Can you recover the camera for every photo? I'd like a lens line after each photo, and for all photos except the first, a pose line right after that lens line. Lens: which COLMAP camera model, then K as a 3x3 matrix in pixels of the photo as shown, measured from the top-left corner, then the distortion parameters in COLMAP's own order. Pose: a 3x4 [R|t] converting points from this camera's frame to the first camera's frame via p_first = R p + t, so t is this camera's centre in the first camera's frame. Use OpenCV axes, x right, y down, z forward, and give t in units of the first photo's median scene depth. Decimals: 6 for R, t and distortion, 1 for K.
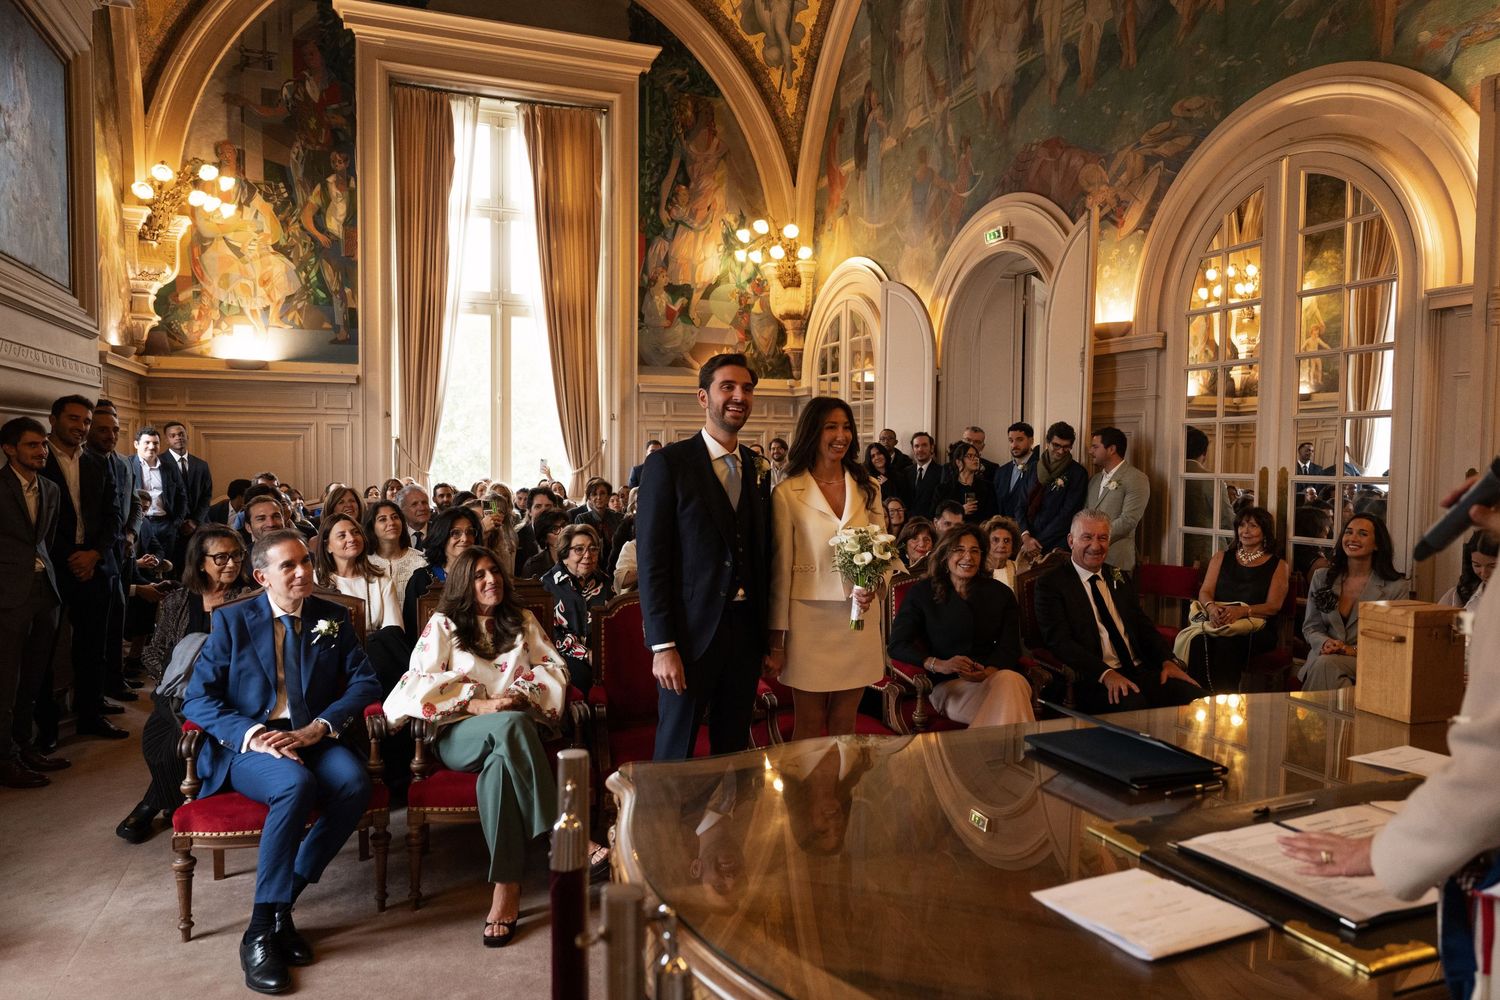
lens RADIAL K [[1000.7, 0, 750.0], [0, 1000.7, 500.0], [0, 0, 1]] dist [0.001454, -0.001271]
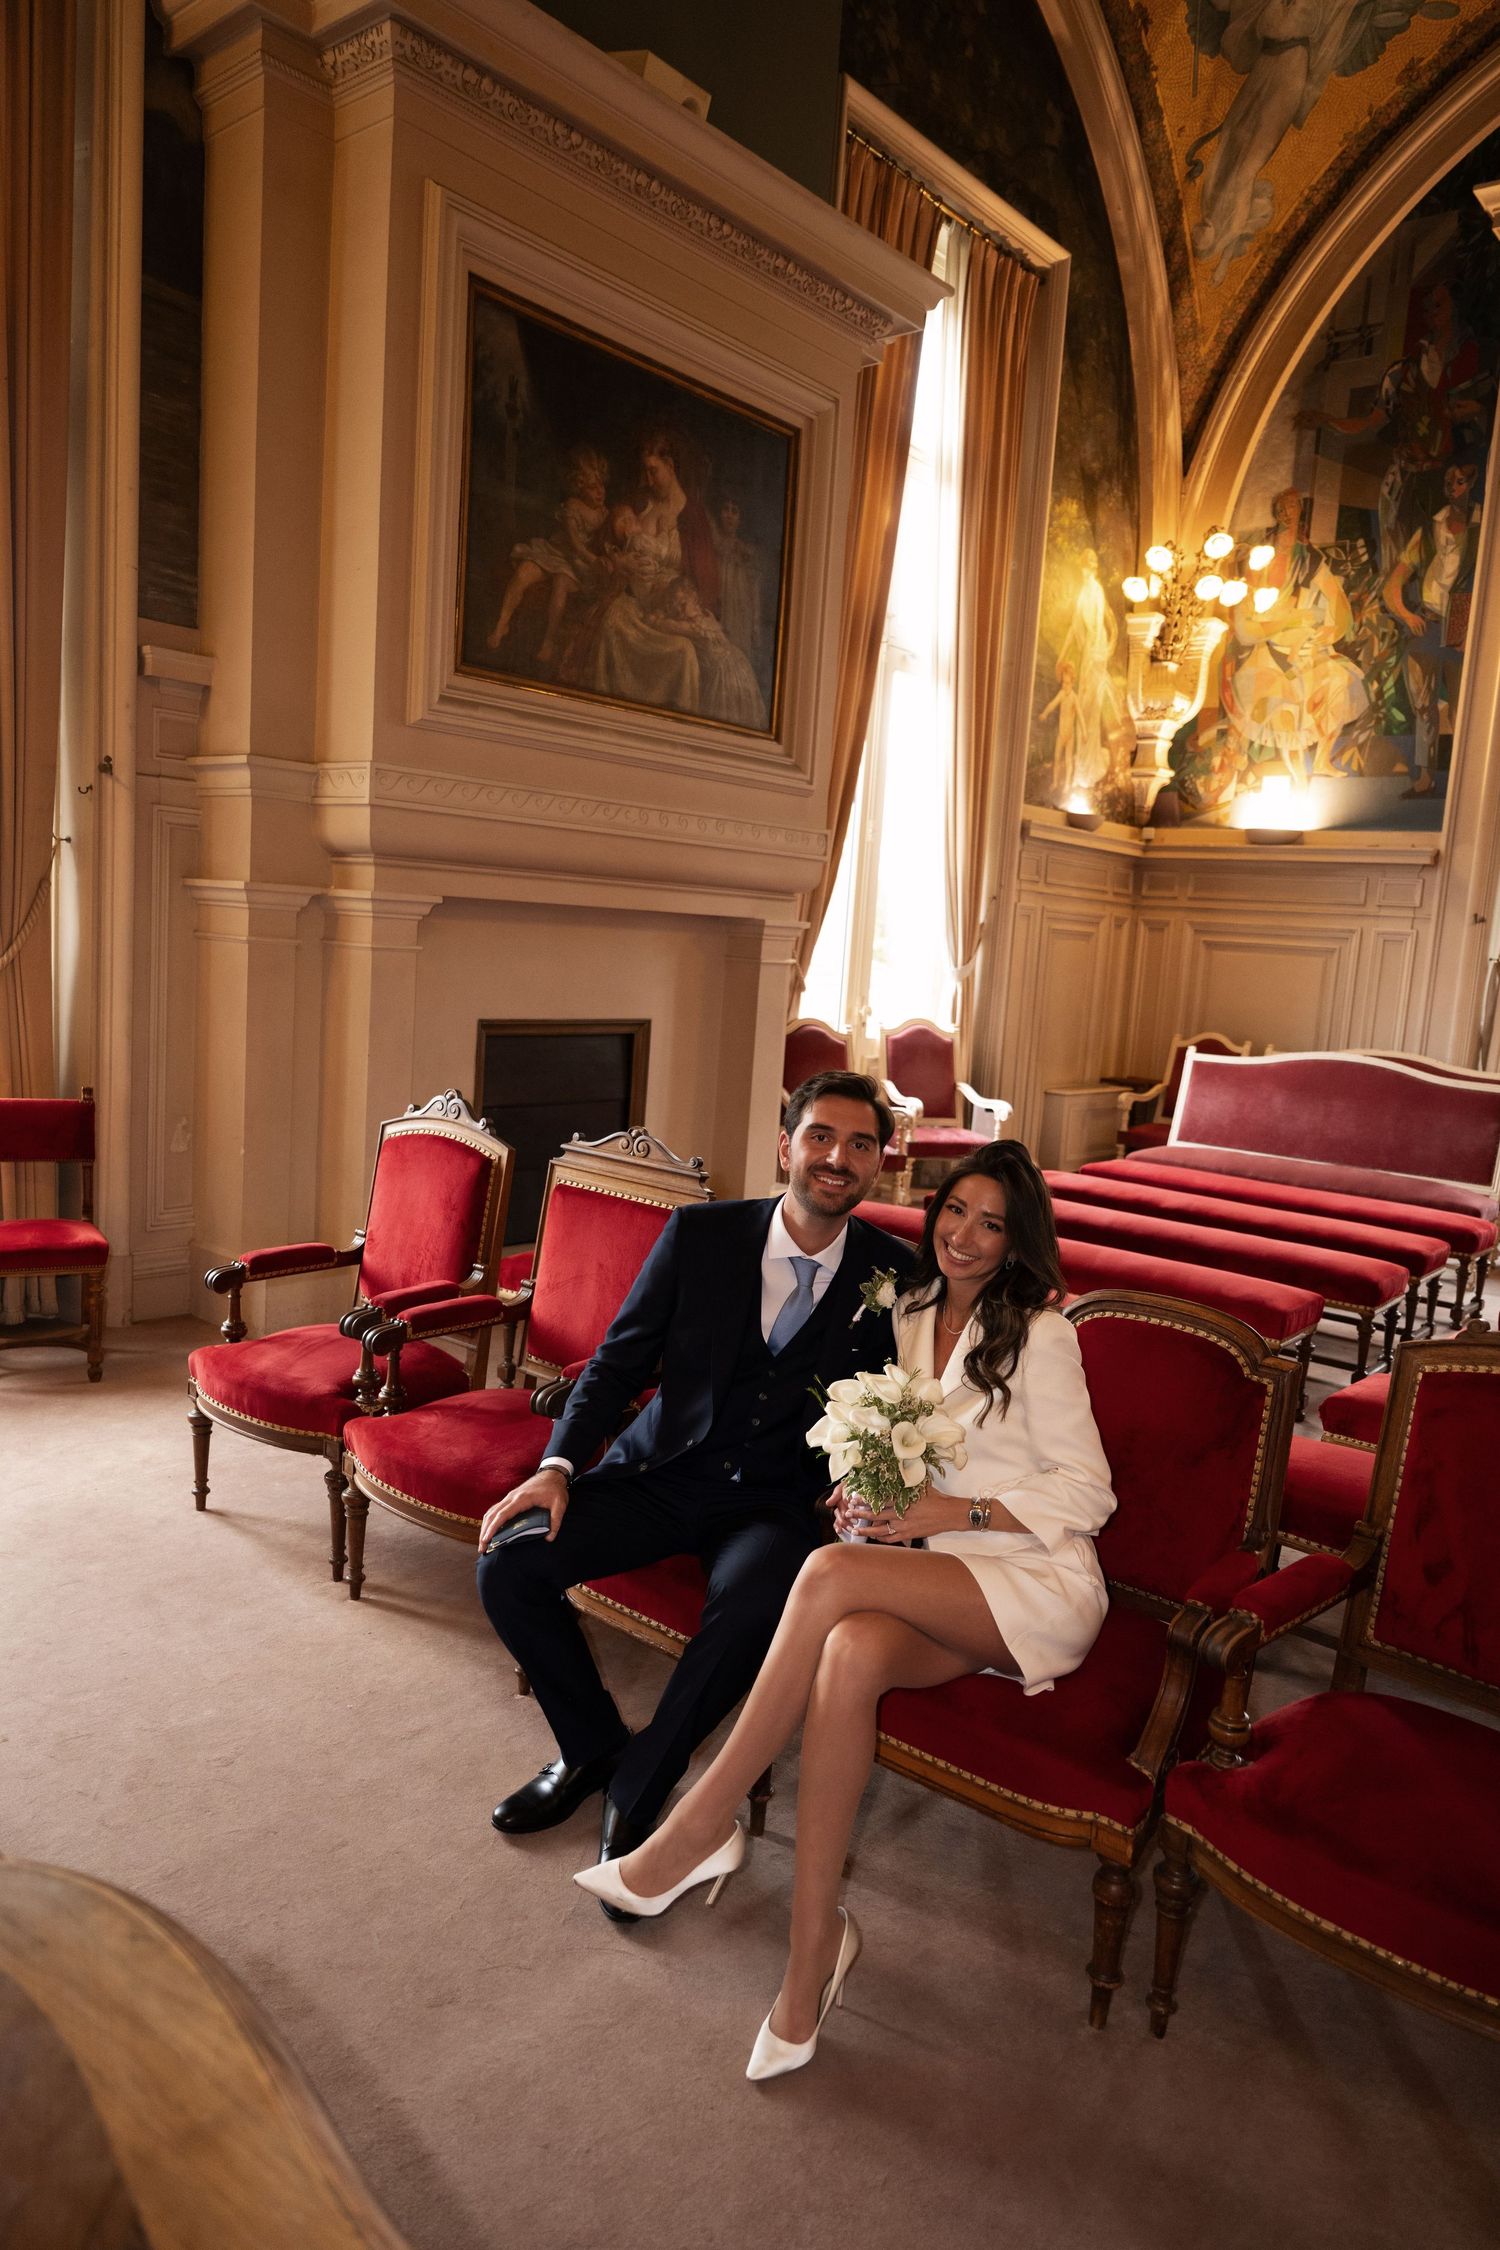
lens RADIAL K [[1501.1, 0, 750.0], [0, 1501.1, 1125.0], [0, 0, 1]] dist [0.001454, -0.001271]
pose [[0.485855, 0.136814, -0.863265, 0.199822], [-0.102334, 0.989784, 0.099271, -0.011949], [0.868028, 0.040110, 0.494892, 0.228227]]
